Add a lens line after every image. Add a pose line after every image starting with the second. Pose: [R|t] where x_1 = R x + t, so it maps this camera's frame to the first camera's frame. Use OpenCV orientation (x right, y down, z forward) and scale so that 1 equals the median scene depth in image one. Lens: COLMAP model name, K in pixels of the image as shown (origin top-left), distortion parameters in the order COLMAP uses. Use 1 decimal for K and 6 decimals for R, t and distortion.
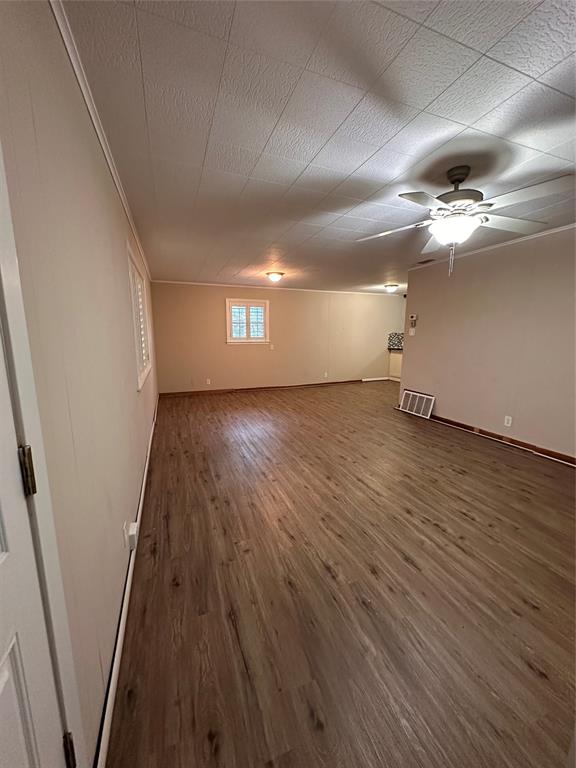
lens RADIAL K [[305.3, 0, 288.2], [0, 305.3, 382.7], [0, 0, 1]] dist [-0.002078, 0.000081]
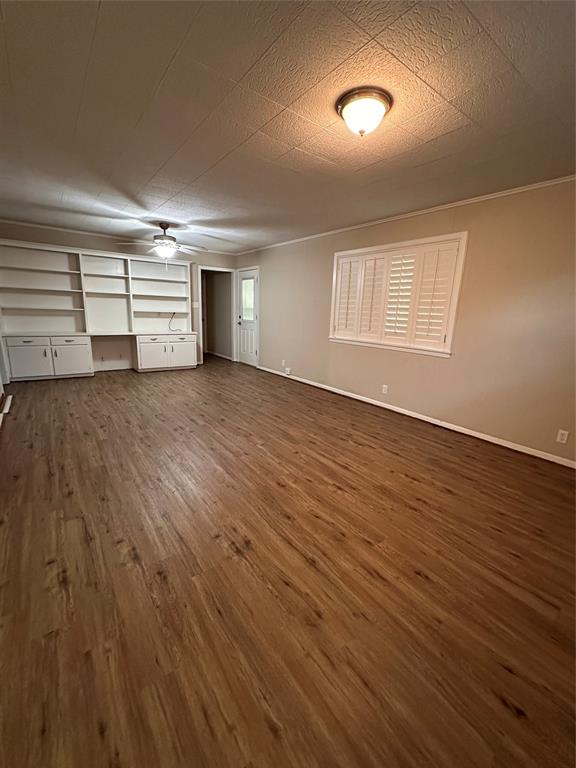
lens RADIAL K [[322.5, 0, 287.2], [0, 322.5, 383.9], [0, 0, 1]] dist [-0.003413, 0.000581]
pose [[-0.963816, 0.025348, -0.265359, 0.243510], [-0.078873, 0.923777, 0.374719, -0.397074], [0.254631, 0.382090, -0.888353, 2.616935]]
